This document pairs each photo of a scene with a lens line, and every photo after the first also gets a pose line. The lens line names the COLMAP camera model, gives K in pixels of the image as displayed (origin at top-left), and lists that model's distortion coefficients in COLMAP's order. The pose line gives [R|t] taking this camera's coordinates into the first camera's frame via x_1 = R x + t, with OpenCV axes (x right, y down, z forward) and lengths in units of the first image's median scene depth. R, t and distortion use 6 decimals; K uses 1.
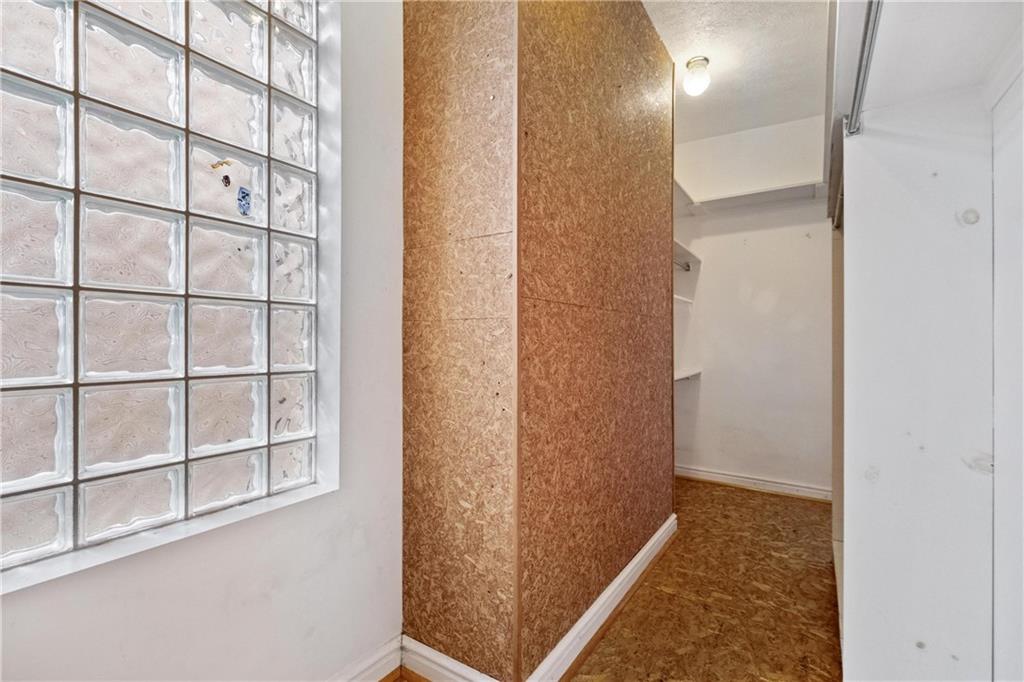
lens RADIAL K [[452.8, 0, 512.9], [0, 452.8, 342.7], [0, 0, 1]] dist [-0.016069, -0.000447]
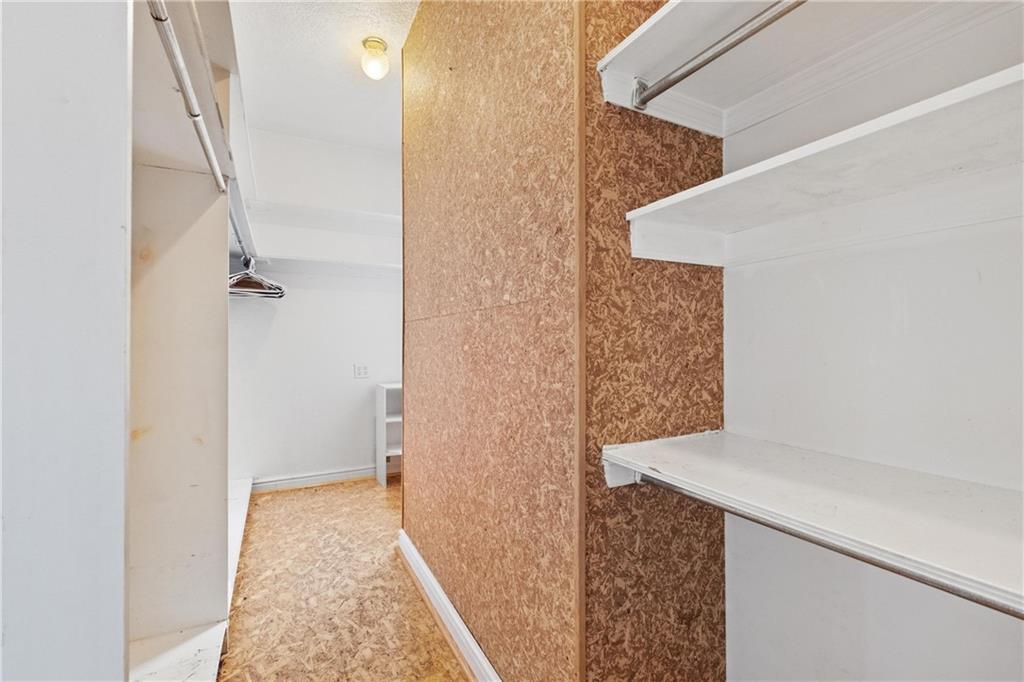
lens RADIAL K [[452.8, 0, 512.5], [0, 452.8, 340.7], [0, 0, 1]] dist [-0.016069, -0.000447]
pose [[-0.478829, -0.003025, -0.877903, 0.939303], [-0.001729, 0.999995, -0.002503, -0.013107], [0.877907, 0.000319, -0.478832, 1.485524]]
